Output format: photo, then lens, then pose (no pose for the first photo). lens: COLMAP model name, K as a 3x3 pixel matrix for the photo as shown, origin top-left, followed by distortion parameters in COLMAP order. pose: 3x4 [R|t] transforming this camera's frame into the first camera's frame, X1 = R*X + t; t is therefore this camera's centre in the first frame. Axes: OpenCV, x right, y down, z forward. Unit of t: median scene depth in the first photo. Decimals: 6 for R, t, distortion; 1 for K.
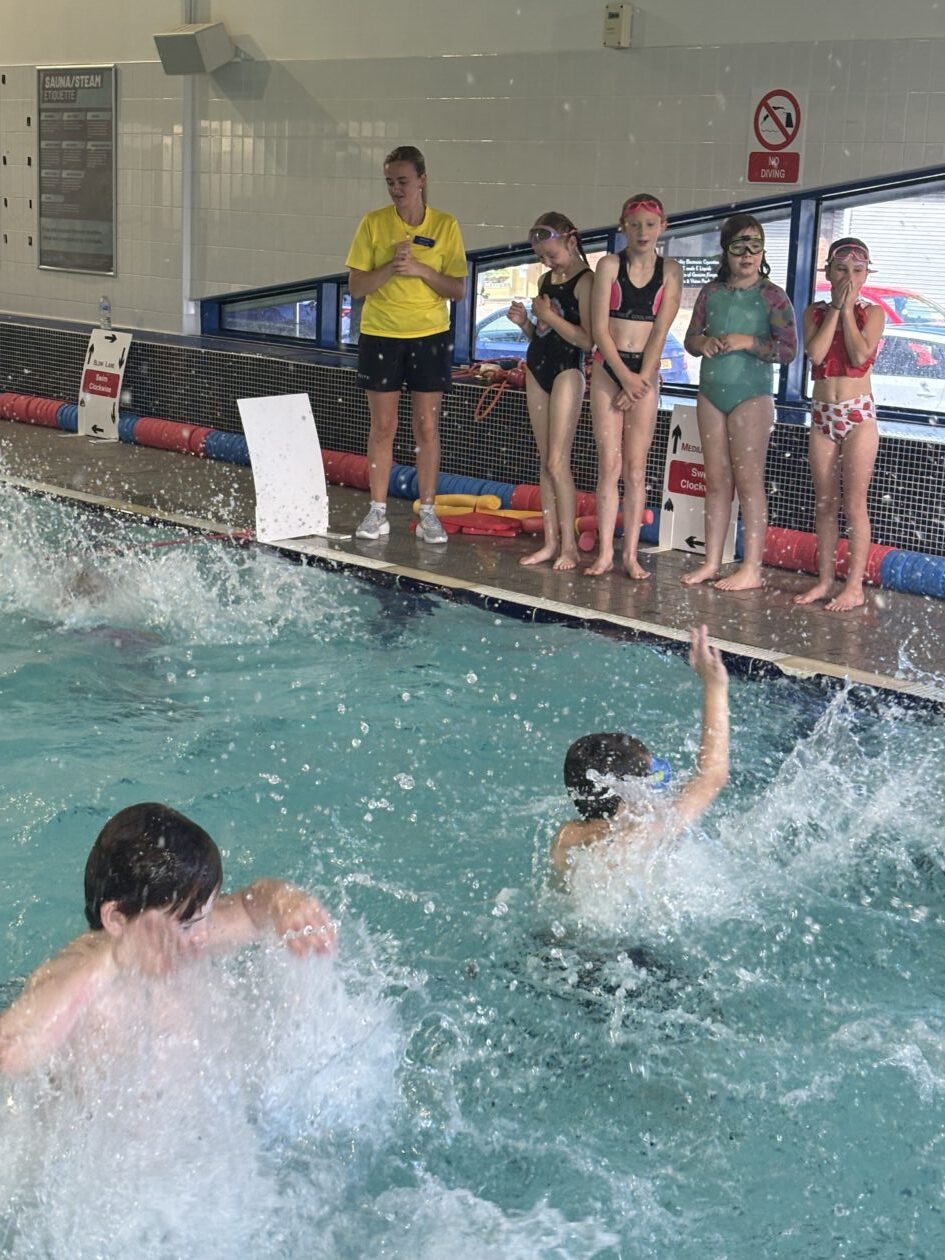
lens RADIAL K [[2215.3, 0, 464.2], [0, 2215.3, 632.4], [0, 0, 1]] dist [0.121924, 0.000000]
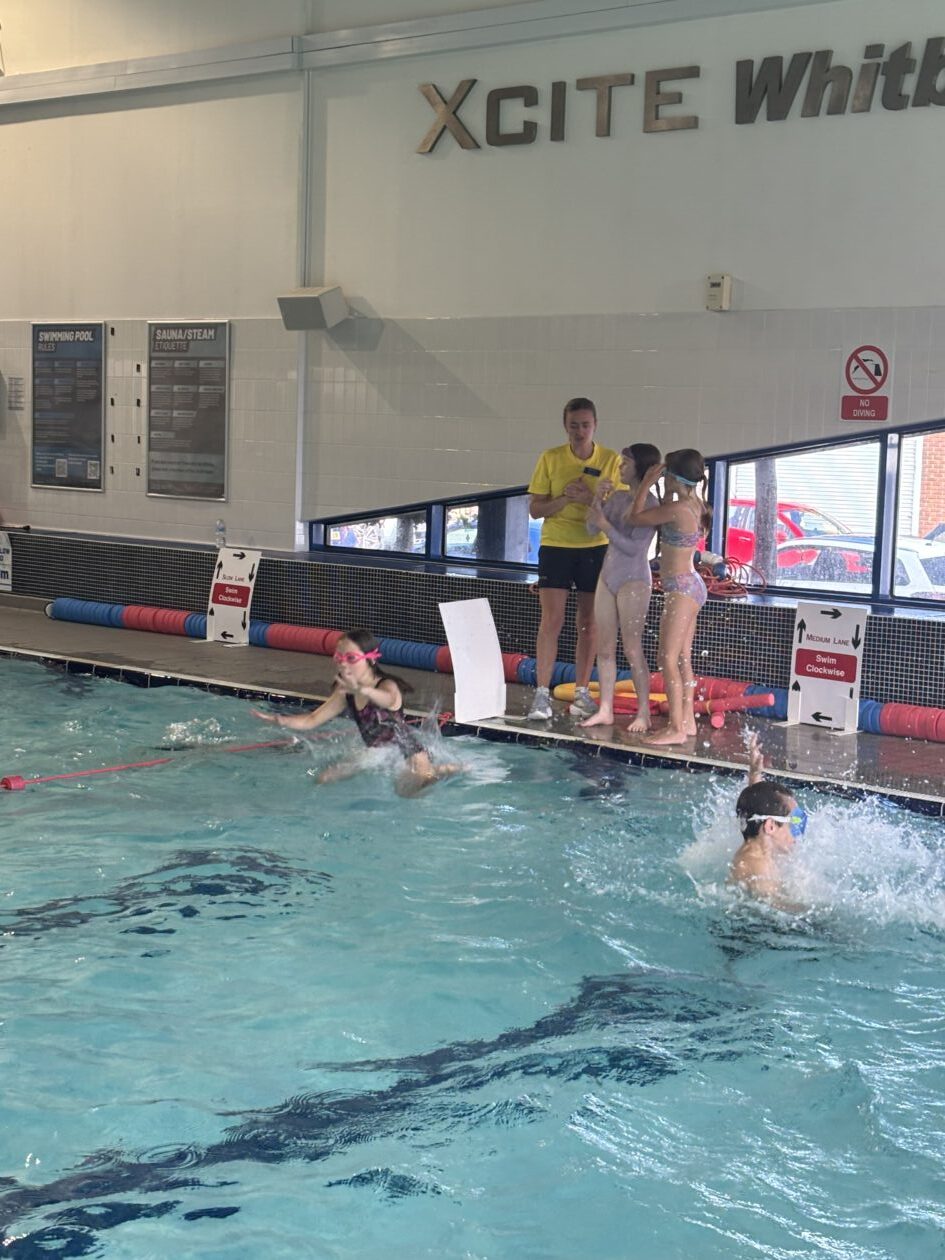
lens RADIAL K [[2215.3, 0, 463.8], [0, 2215.3, 632.6], [0, 0, 1]] dist [0.121924, 0.000000]
pose [[0.996525, -0.015705, 0.081802, -0.137832], [0.023442, 0.995249, -0.094497, 0.016889], [-0.079930, 0.096086, 0.992159, -0.130390]]
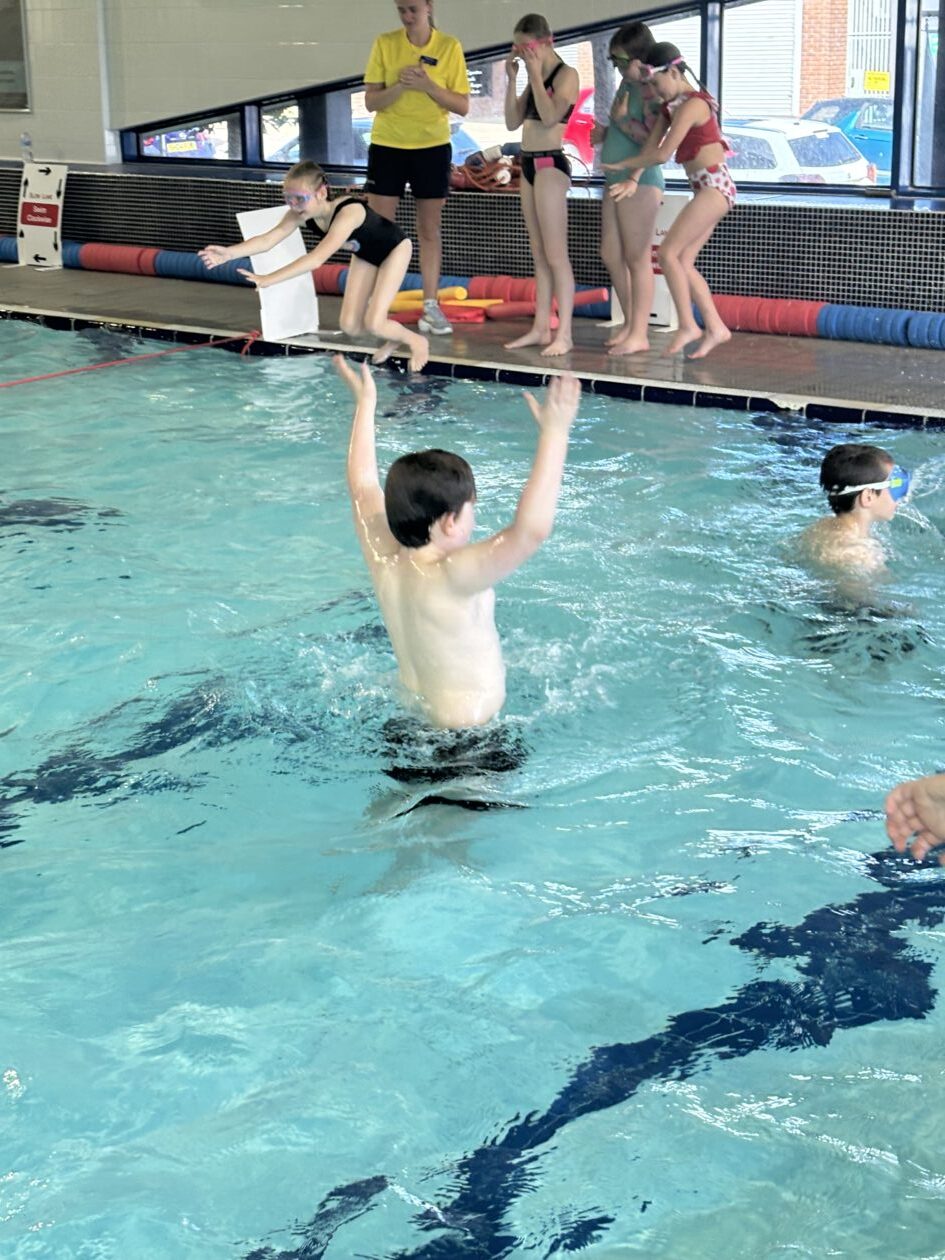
lens RADIAL K [[2215.3, 0, 462.2], [0, 2215.3, 631.4], [0, 0, 1]] dist [0.121924, 0.000000]
pose [[0.990012, -0.087182, 0.110794, -0.098493], [0.078435, 0.993623, 0.081001, 0.016570], [-0.117149, -0.071501, 0.990537, -0.105449]]
